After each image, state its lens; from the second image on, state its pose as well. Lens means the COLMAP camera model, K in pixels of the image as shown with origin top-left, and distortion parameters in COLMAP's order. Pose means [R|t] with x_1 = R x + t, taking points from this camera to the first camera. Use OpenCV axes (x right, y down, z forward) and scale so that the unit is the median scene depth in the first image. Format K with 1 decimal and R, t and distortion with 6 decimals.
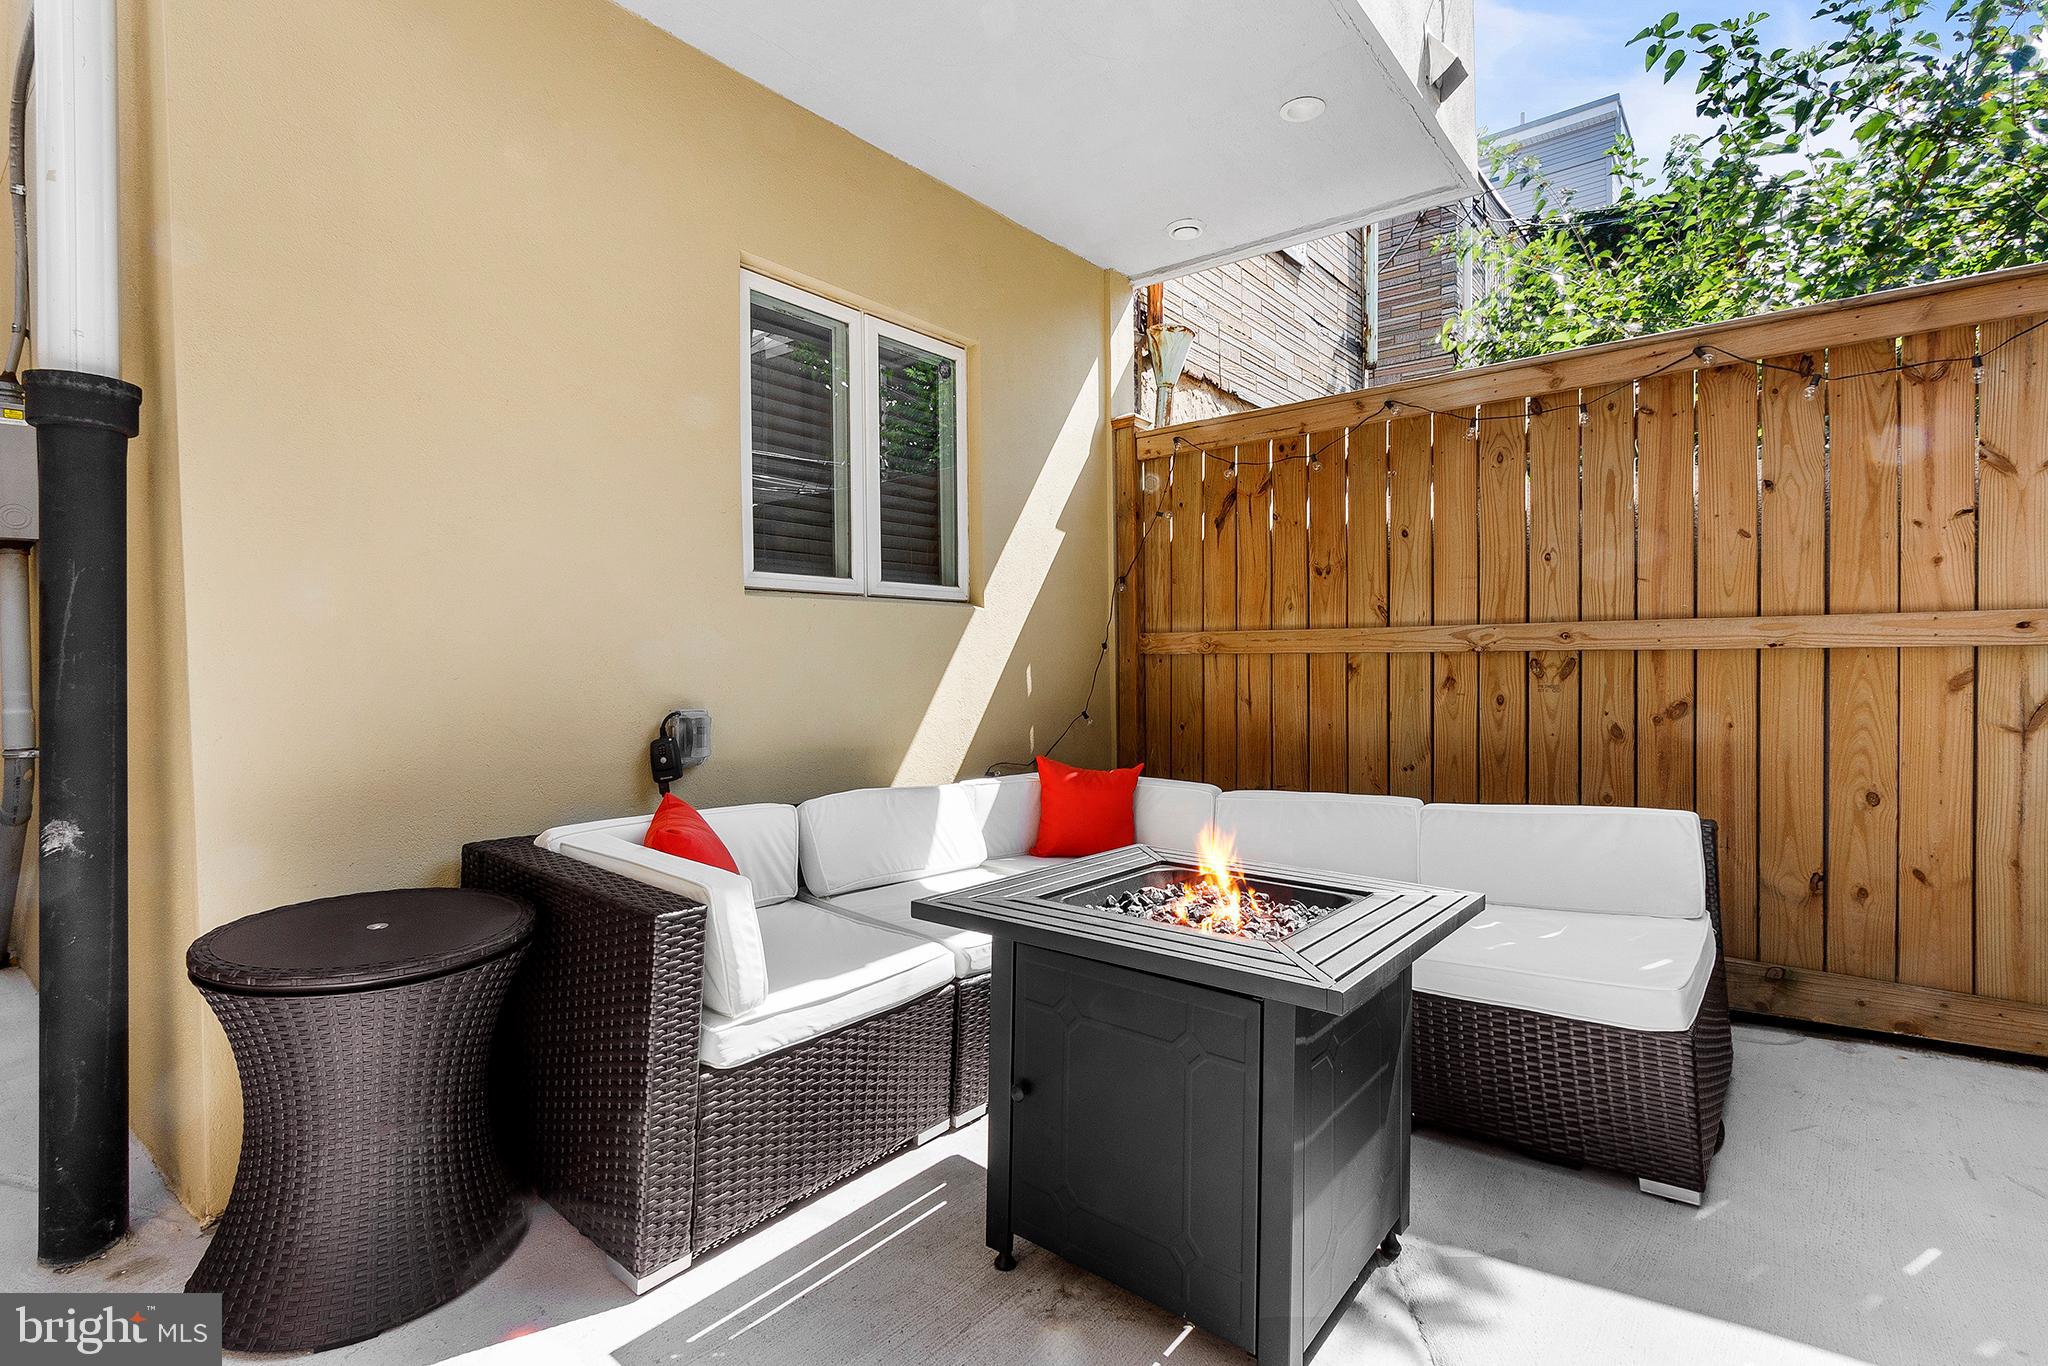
lens RADIAL K [[992.5, 0, 1022.0], [0, 992.5, 672.8], [0, 0, 1]] dist [0.000913, 0.000343]
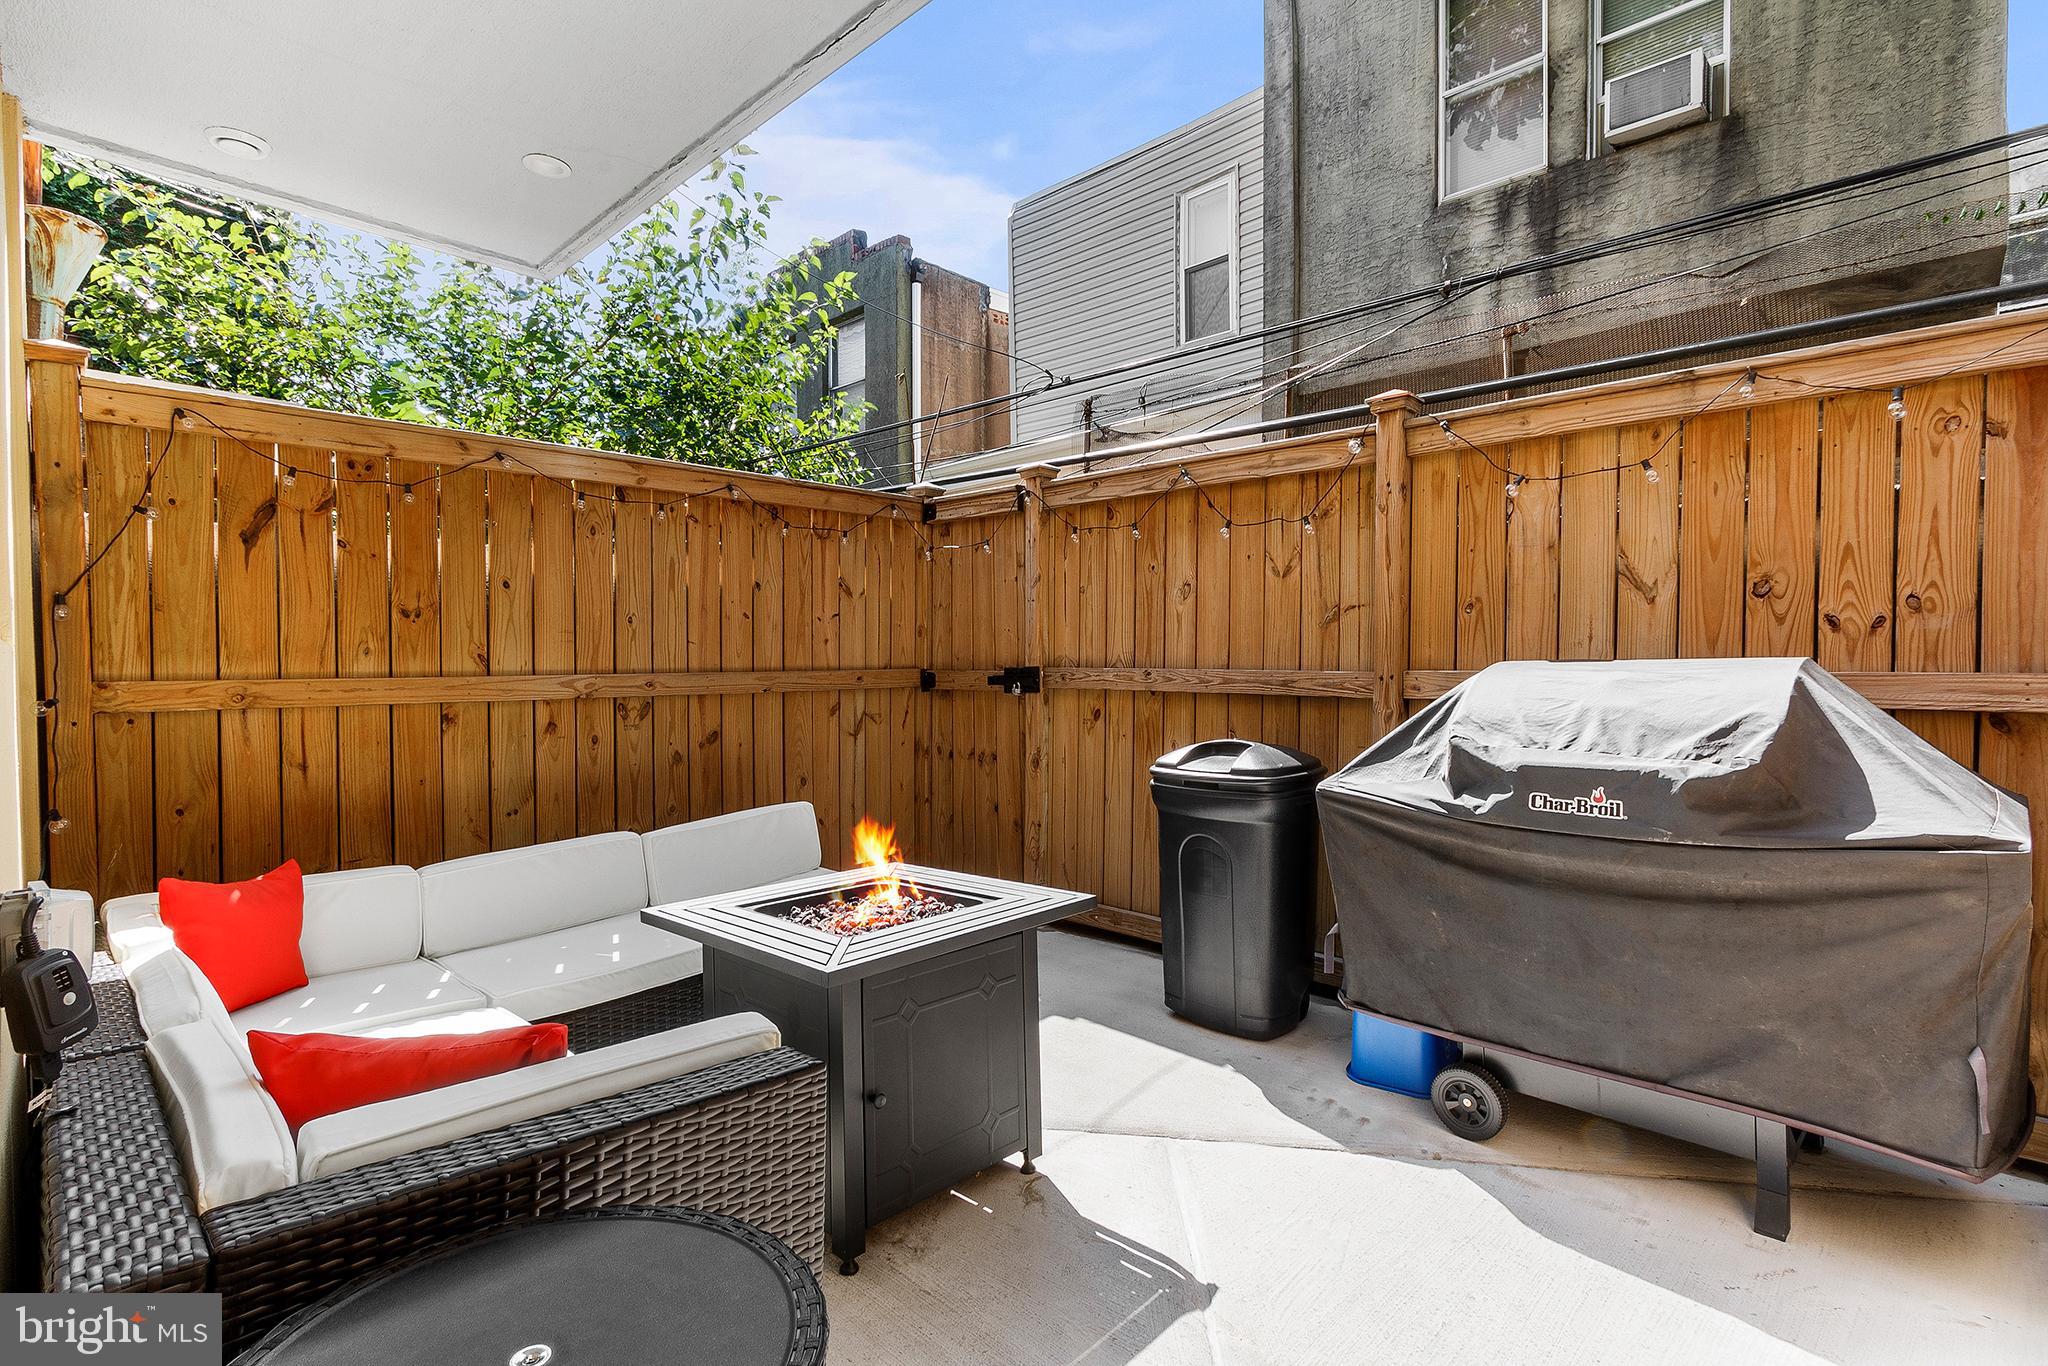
lens RADIAL K [[992.5, 0, 1021.3], [0, 992.5, 684.3], [0, 0, 1]] dist [0.000913, 0.000343]
pose [[0.063648, -0.015944, 0.997845, -0.622052], [0.022246, 0.999647, 0.014554, -0.041812], [-0.997724, 0.021271, 0.063980, 0.416693]]
